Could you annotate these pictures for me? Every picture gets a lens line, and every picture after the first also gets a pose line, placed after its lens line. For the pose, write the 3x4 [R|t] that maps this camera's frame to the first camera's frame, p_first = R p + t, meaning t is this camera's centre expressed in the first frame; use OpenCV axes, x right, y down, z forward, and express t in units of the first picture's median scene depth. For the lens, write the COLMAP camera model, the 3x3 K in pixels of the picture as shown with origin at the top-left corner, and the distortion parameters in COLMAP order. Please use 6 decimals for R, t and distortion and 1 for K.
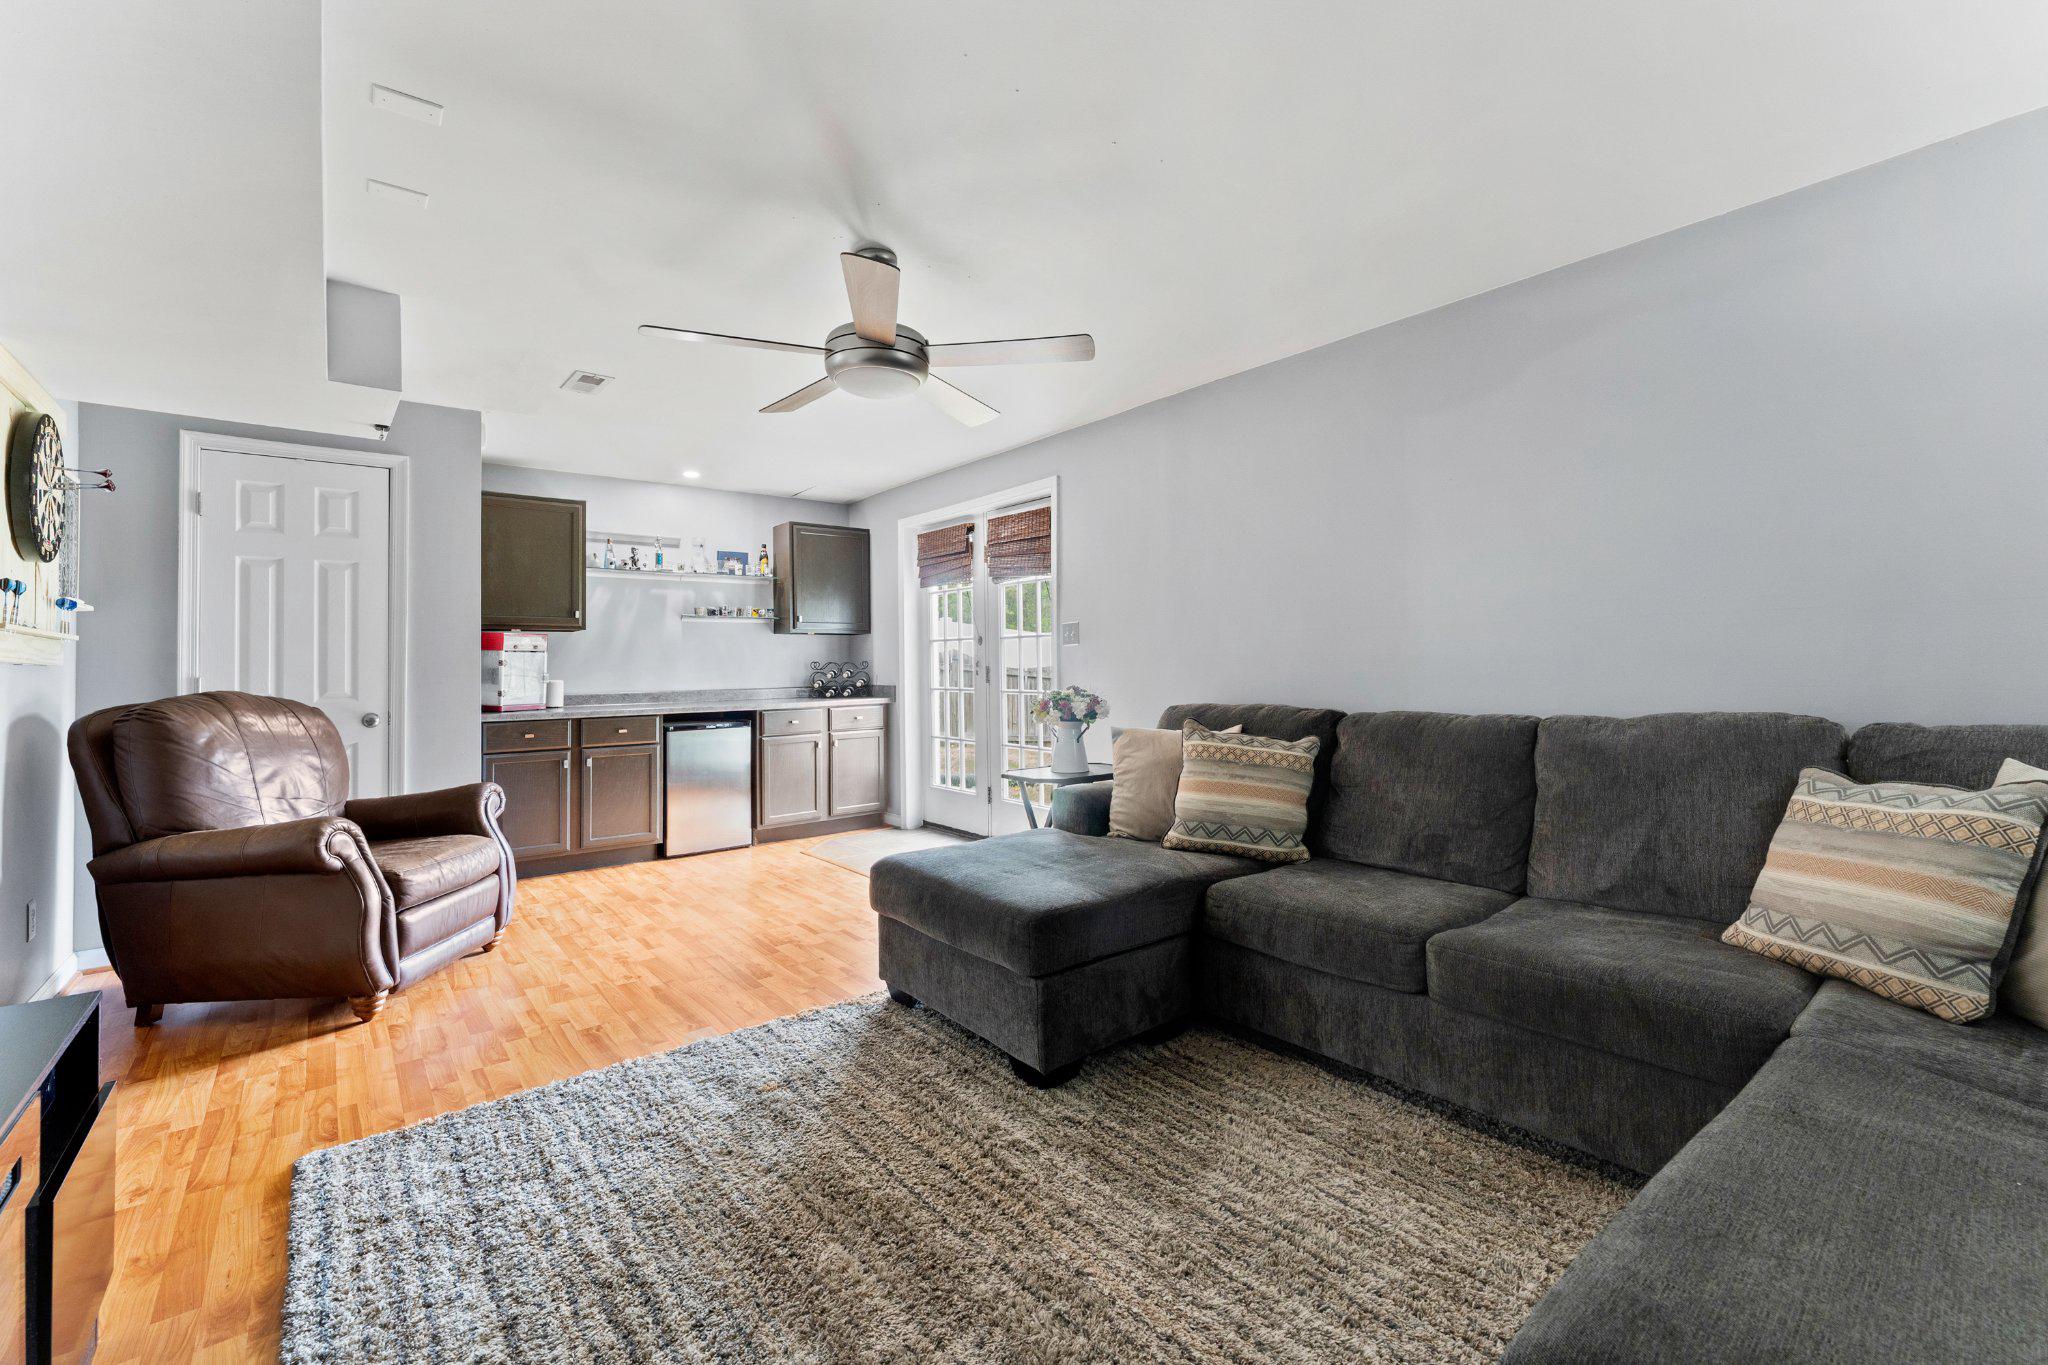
lens RADIAL K [[863.4, 0, 1024.0], [0, 863.4, 682.5], [0, 0, 1]] dist [-0.001537, -0.000114]
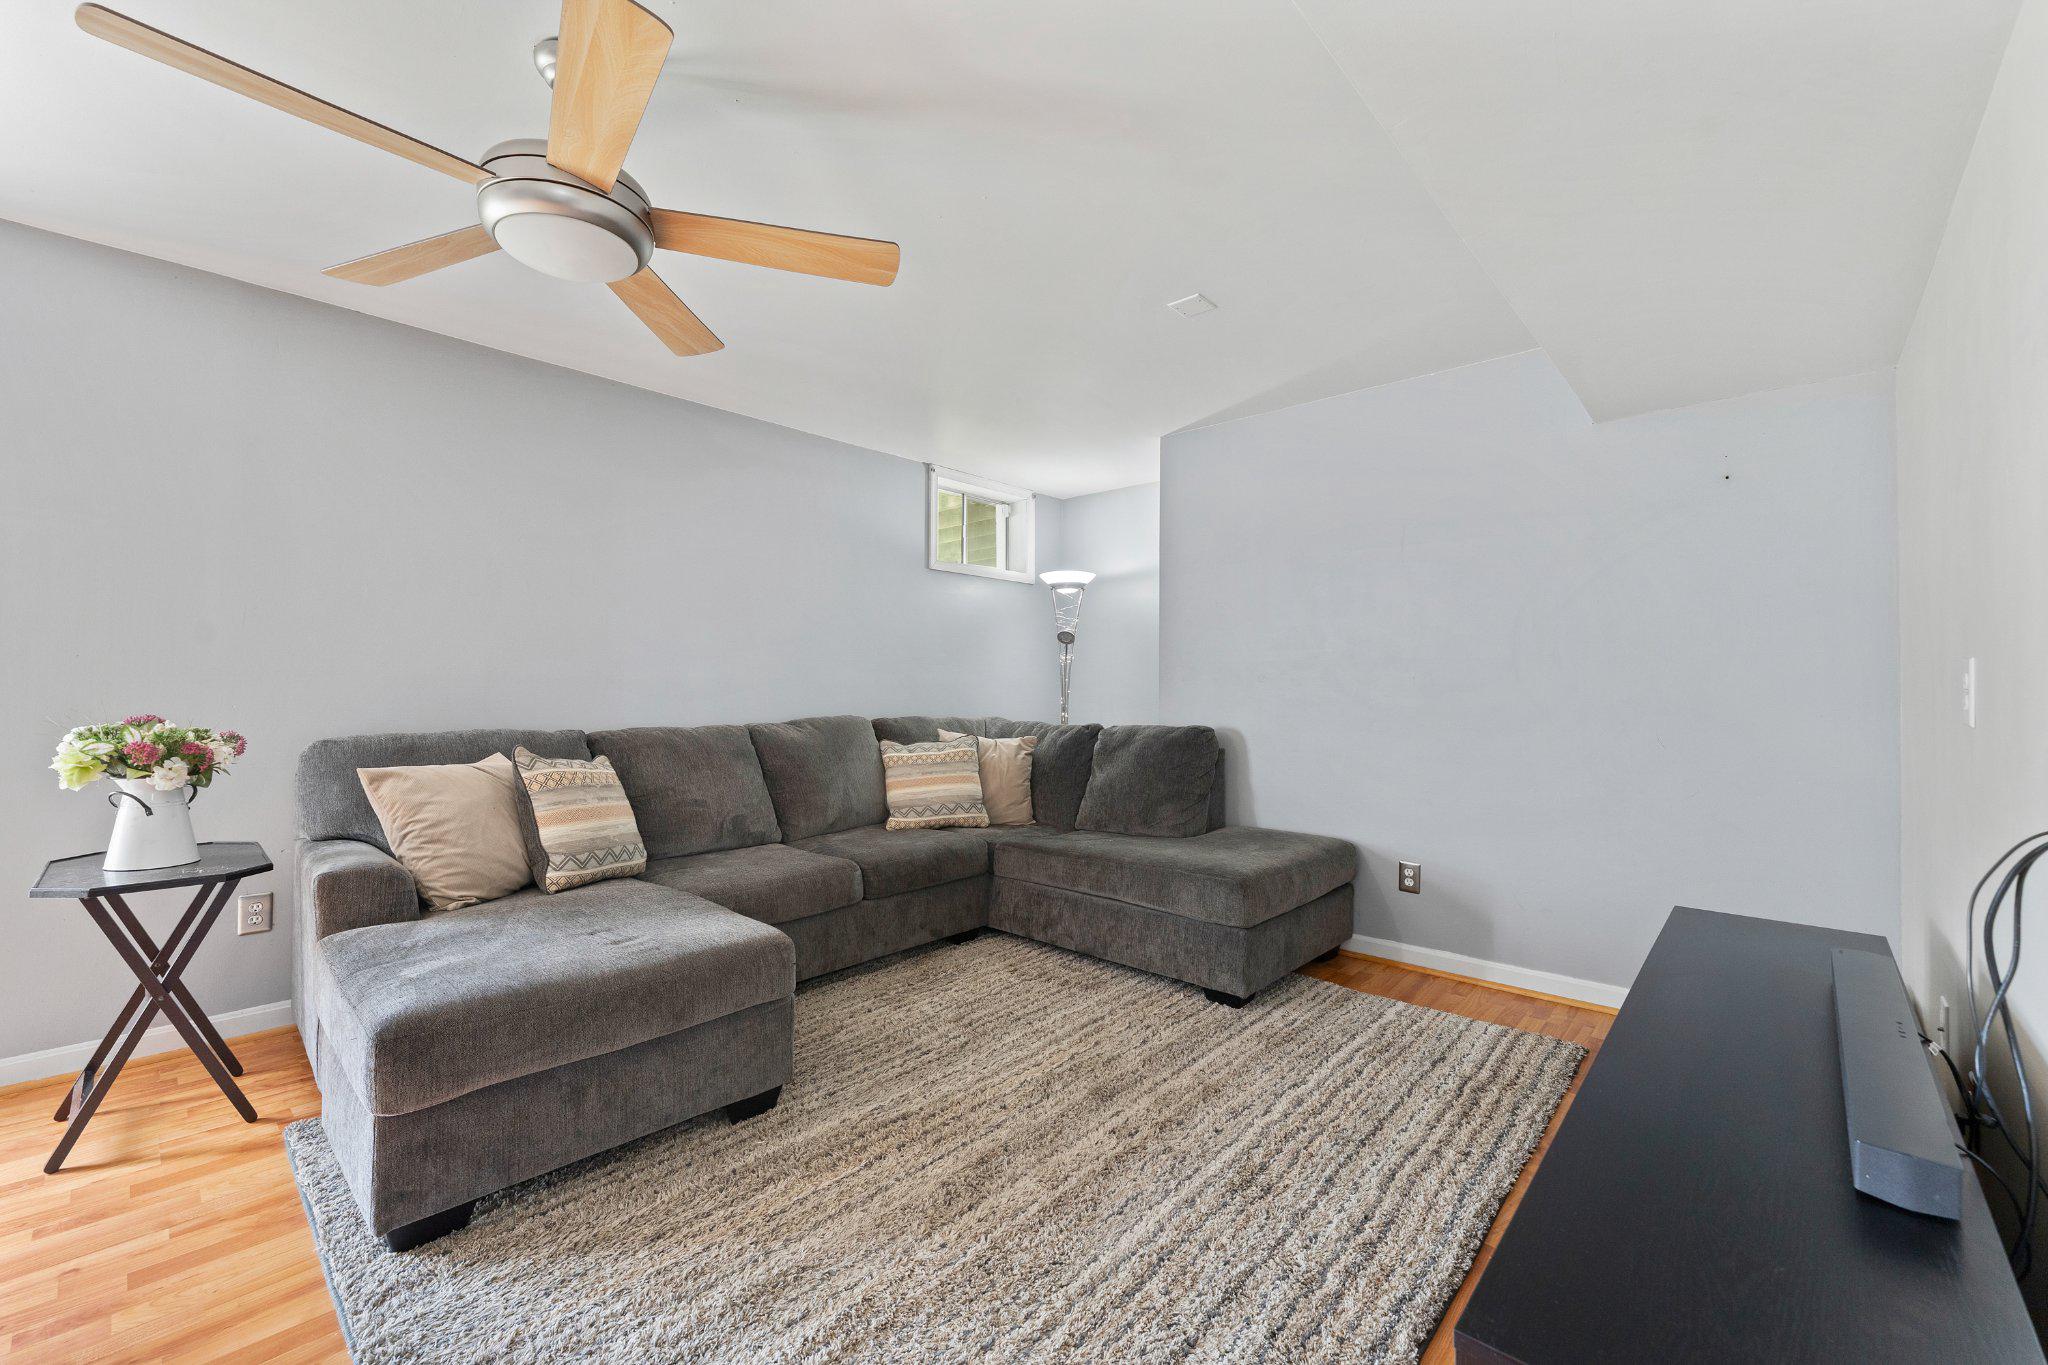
lens RADIAL K [[863.4, 0, 1024.0], [0, 863.4, 682.5], [0, 0, 1]] dist [-0.001537, -0.000114]
pose [[-0.177734, -0.004576, 0.984068, -1.089958], [-0.014258, 0.999896, 0.002075, -0.046088], [-0.983975, -0.013662, -0.177781, 0.930139]]
